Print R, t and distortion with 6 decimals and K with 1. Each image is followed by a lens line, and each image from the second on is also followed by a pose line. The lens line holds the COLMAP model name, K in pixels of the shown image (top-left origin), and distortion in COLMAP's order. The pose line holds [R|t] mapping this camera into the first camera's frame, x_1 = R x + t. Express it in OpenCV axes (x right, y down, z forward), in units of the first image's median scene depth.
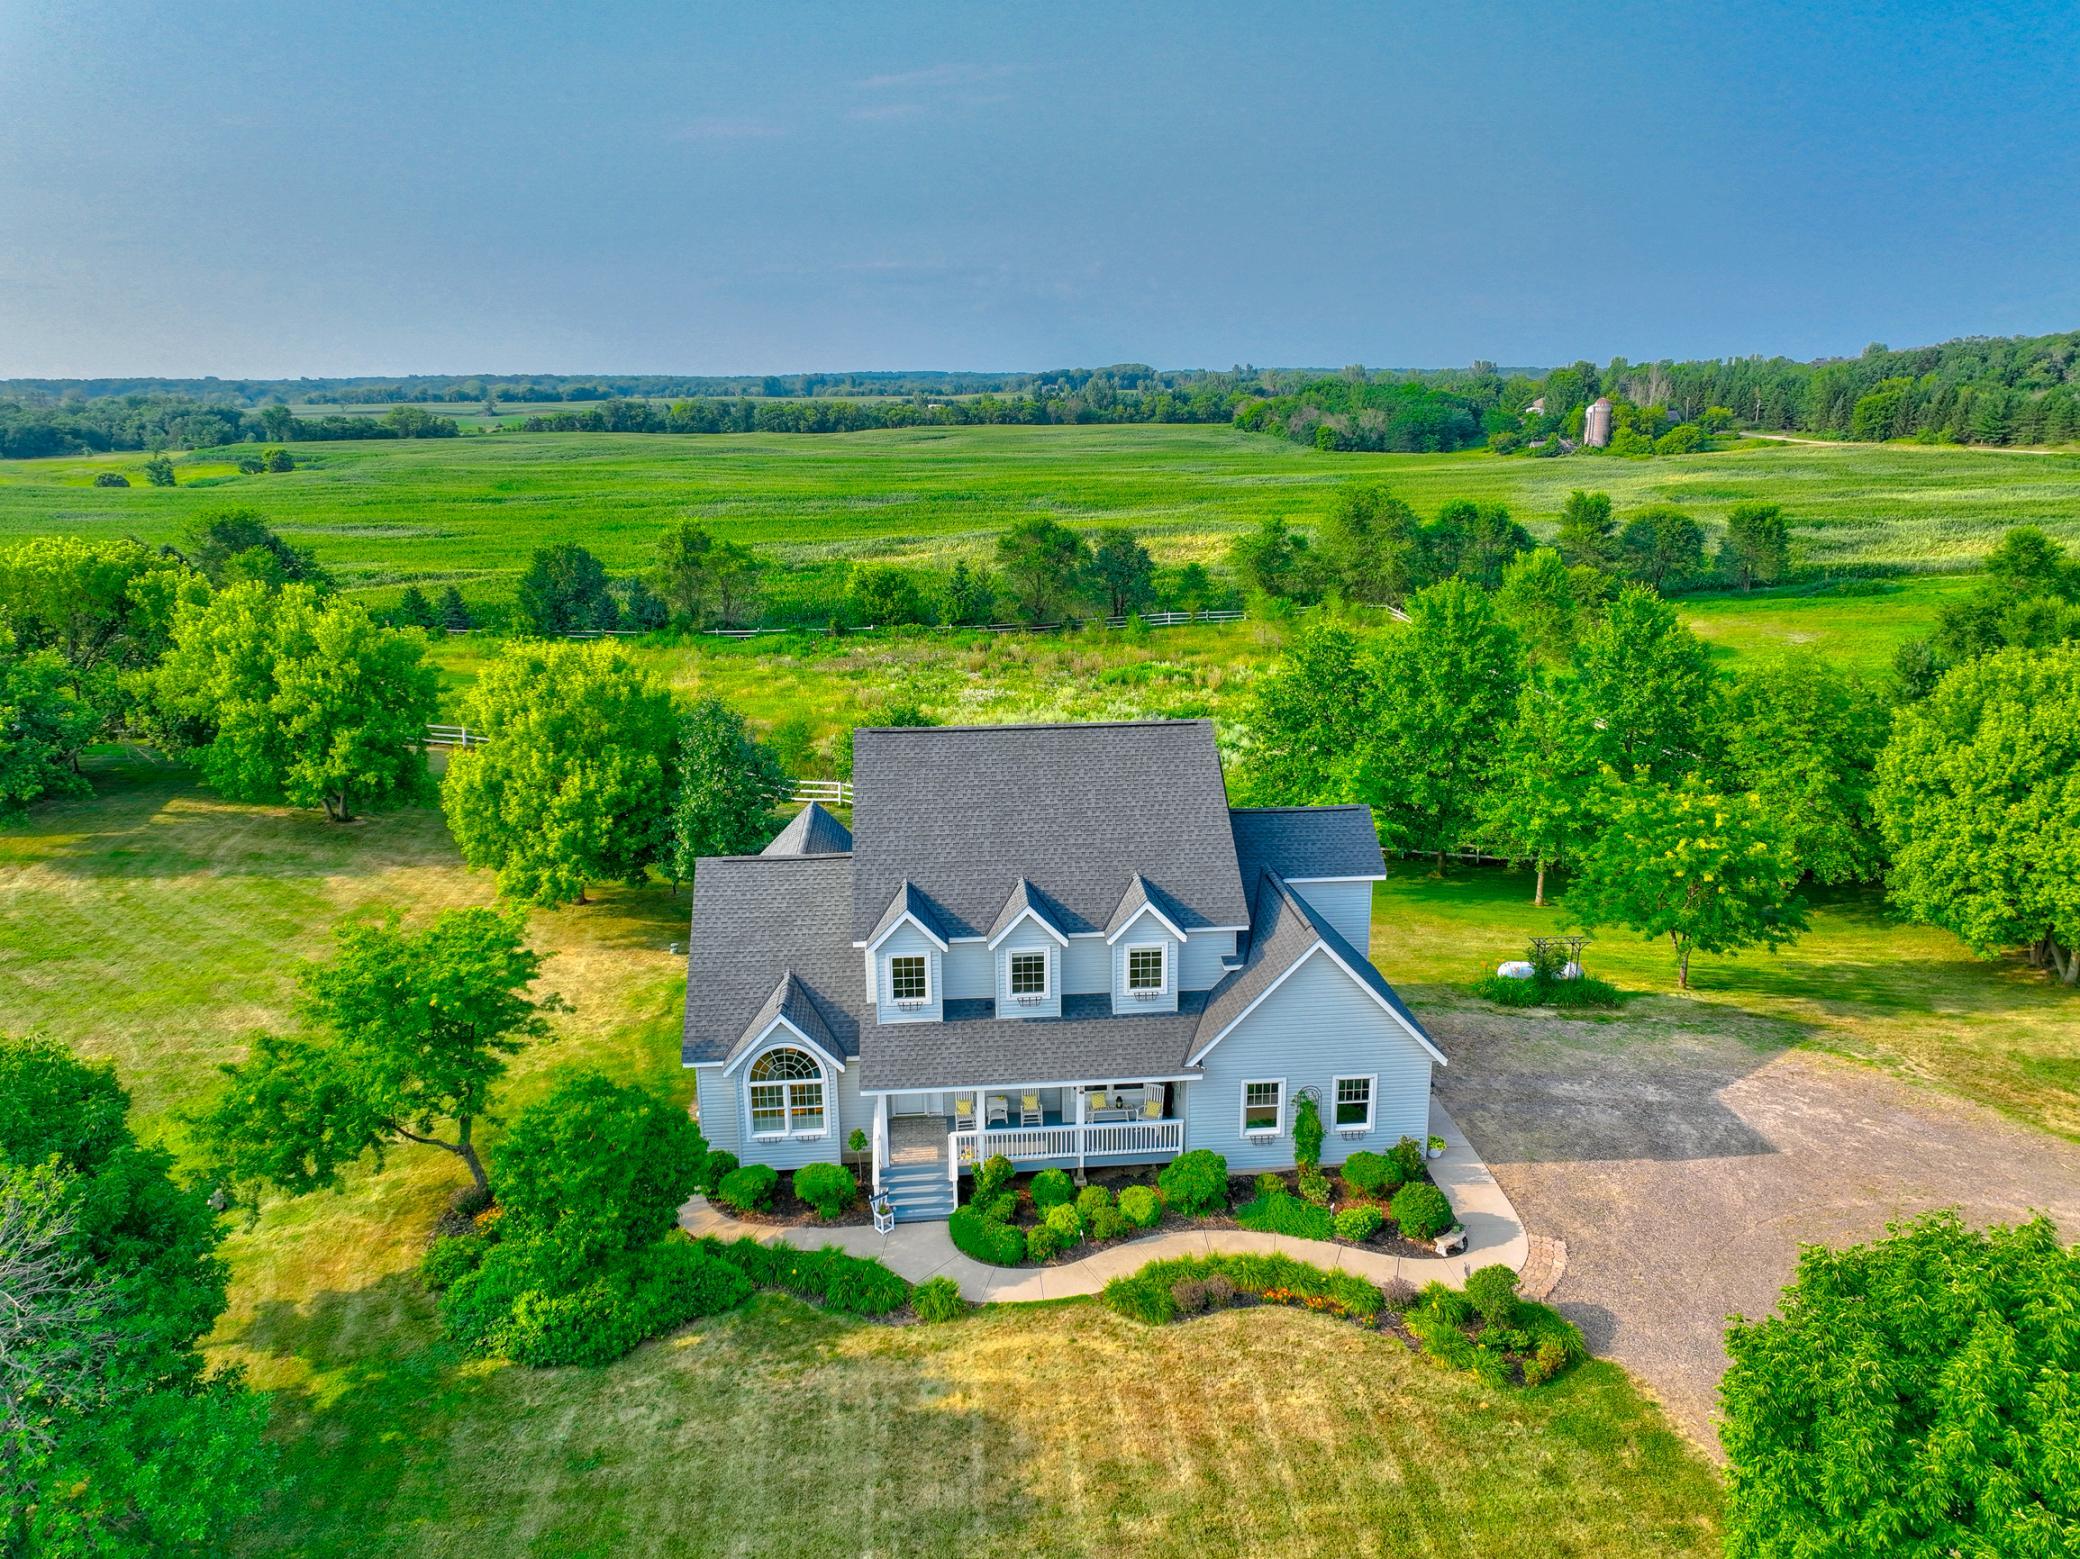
lens RADIAL K [[1459.2, 0, 1040.0], [0, 1459.2, 779.5], [0, 0, 1]] dist [-0.003719, 0.019625]
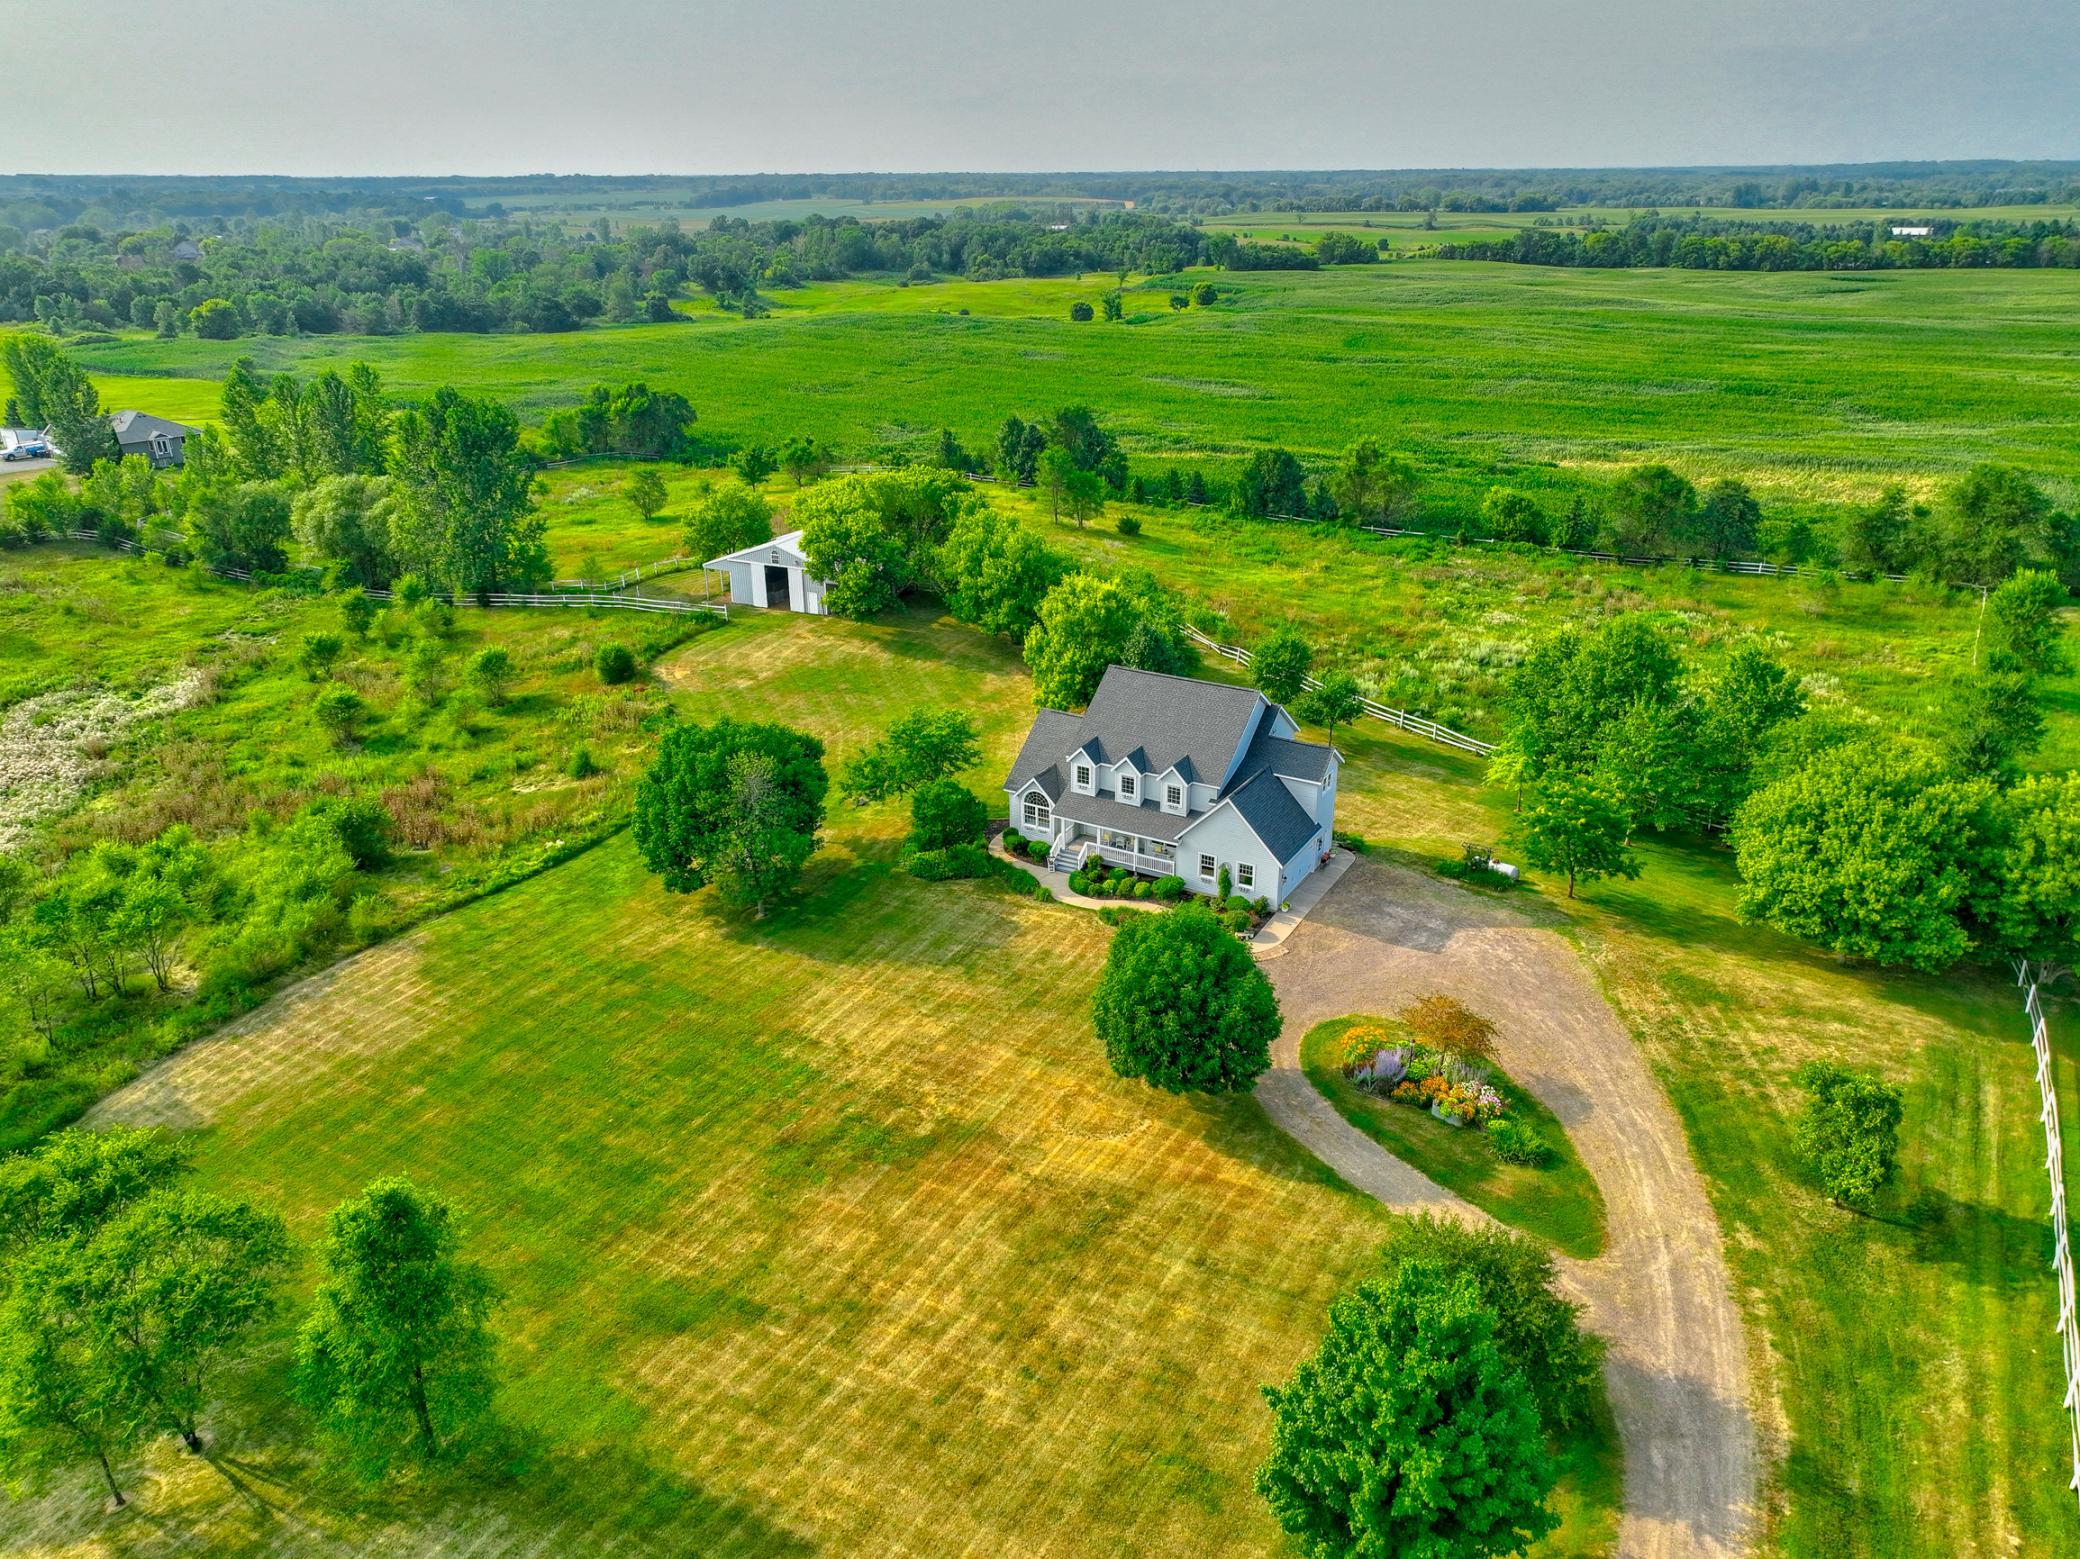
lens RADIAL K [[1459.2, 0, 1040.0], [0, 1459.2, 779.5], [0, 0, 1]] dist [-0.003719, 0.019625]
pose [[0.815500, 0.225076, -0.533199, 0.729205], [-0.153908, 0.972447, 0.175100, -0.170831], [0.557918, -0.060730, 0.827671, -0.657015]]
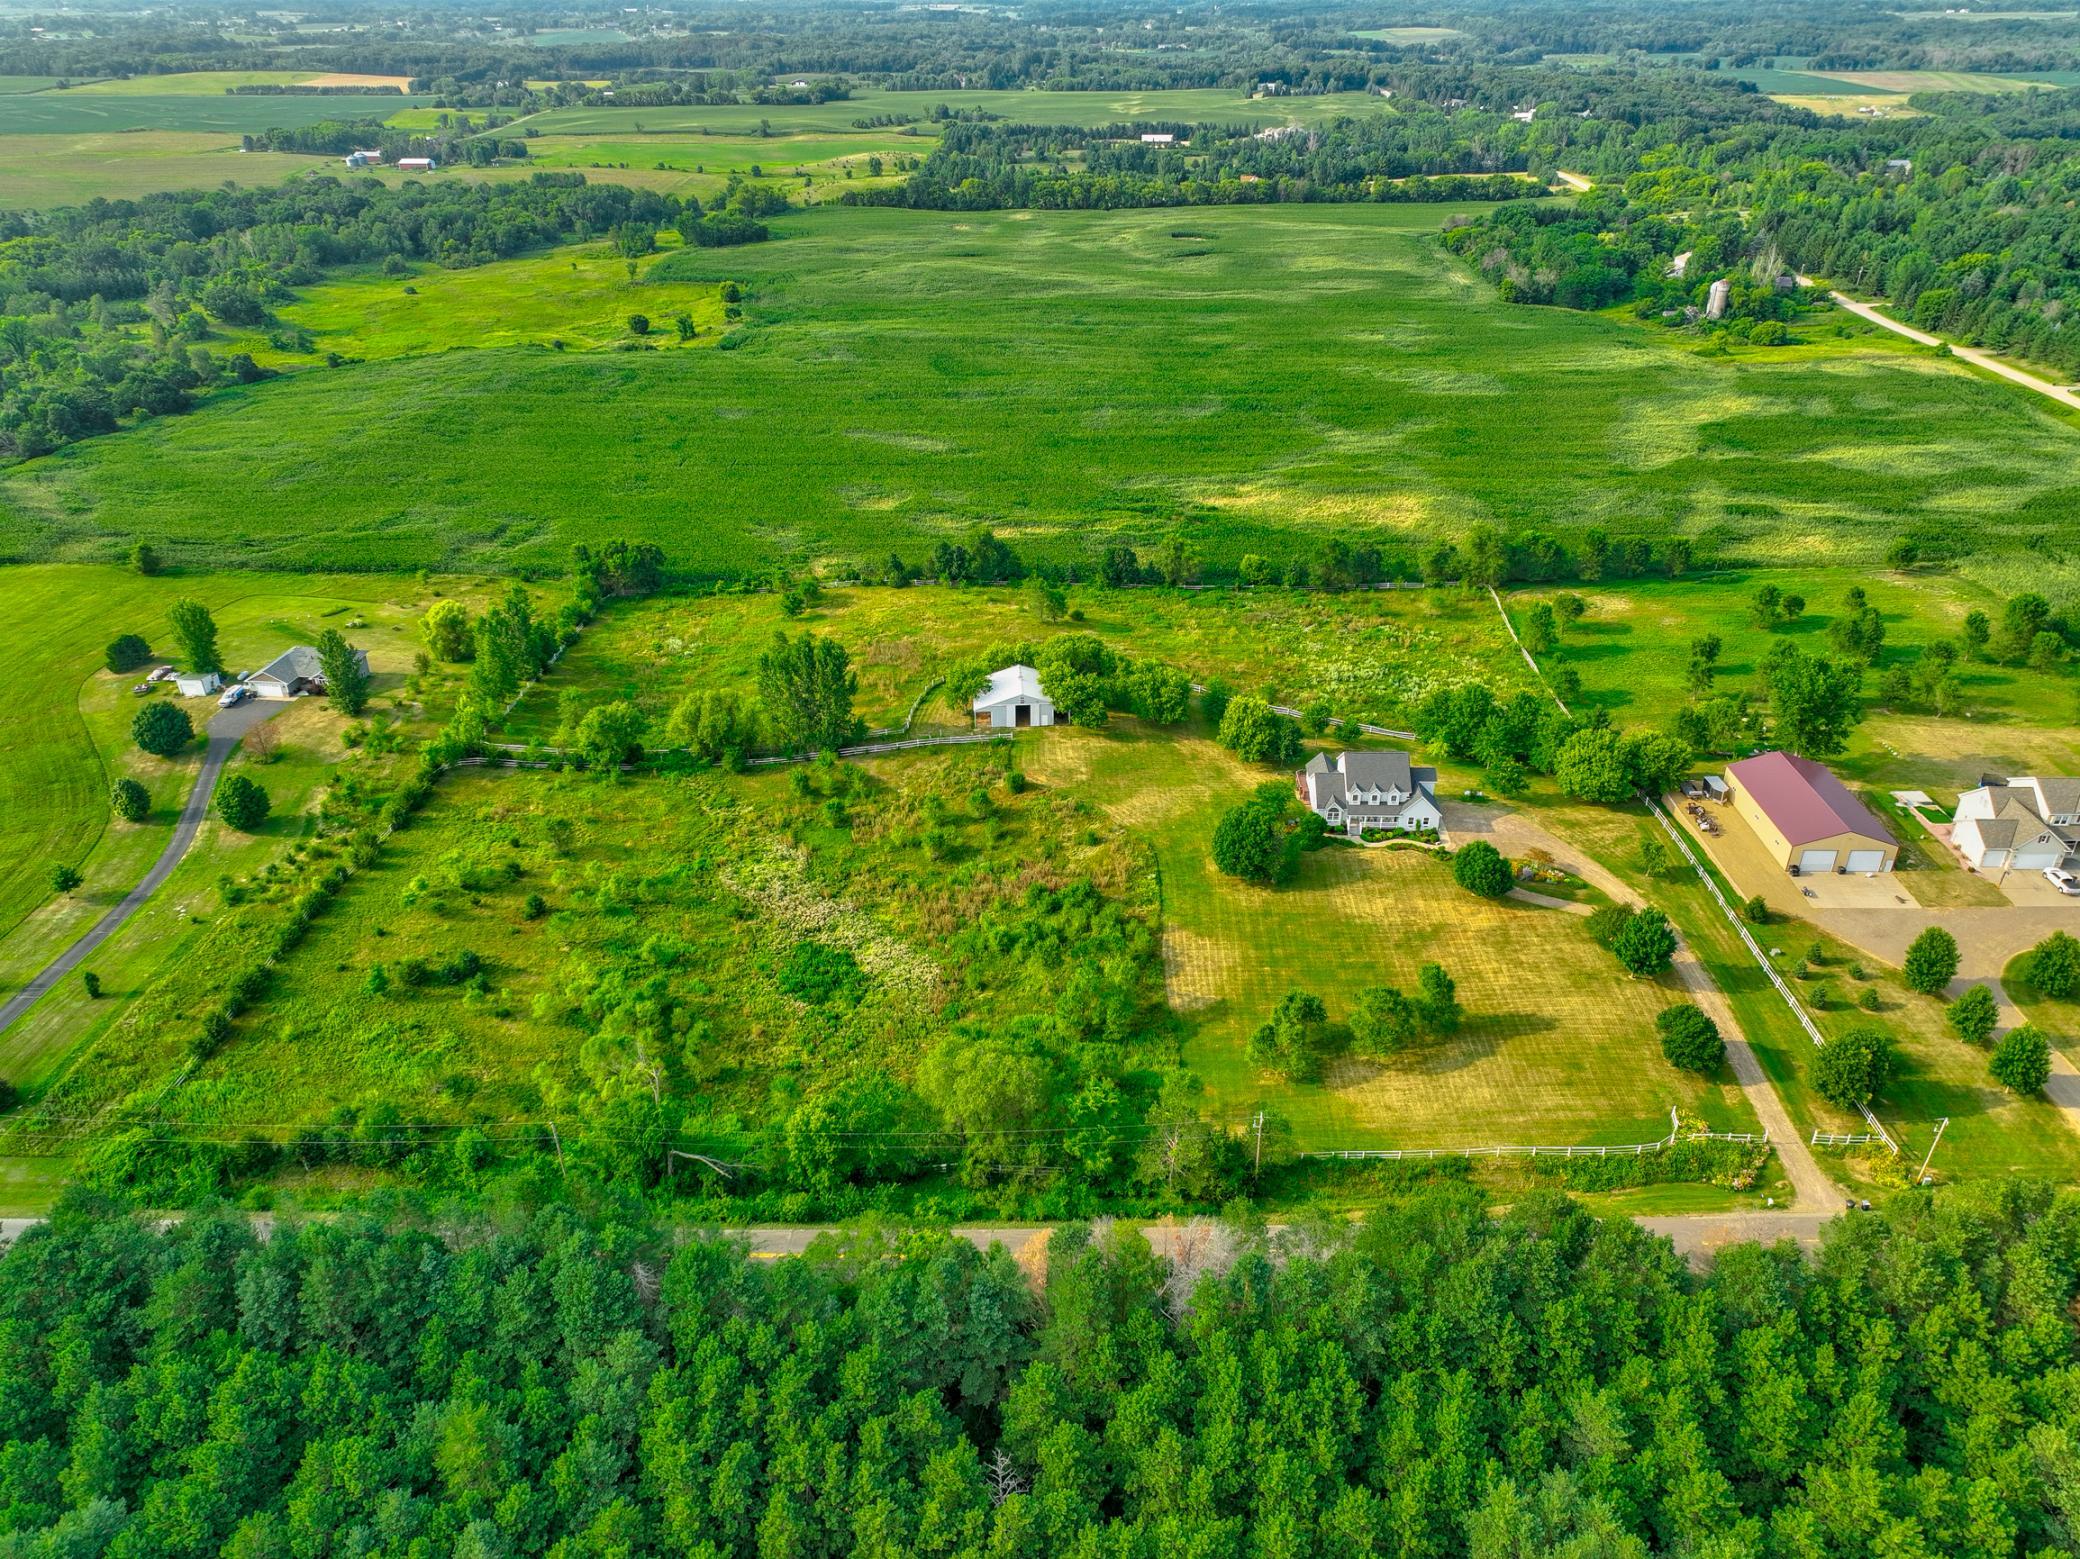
lens RADIAL K [[1459.2, 0, 1040.0], [0, 1459.2, 779.5], [0, 0, 1]] dist [-0.003719, 0.019625]
pose [[0.993381, 0.058344, -0.098941, -0.529203], [-0.033065, 0.970180, 0.240121, -0.902793], [0.110001, -0.235261, 0.965687, -3.340959]]
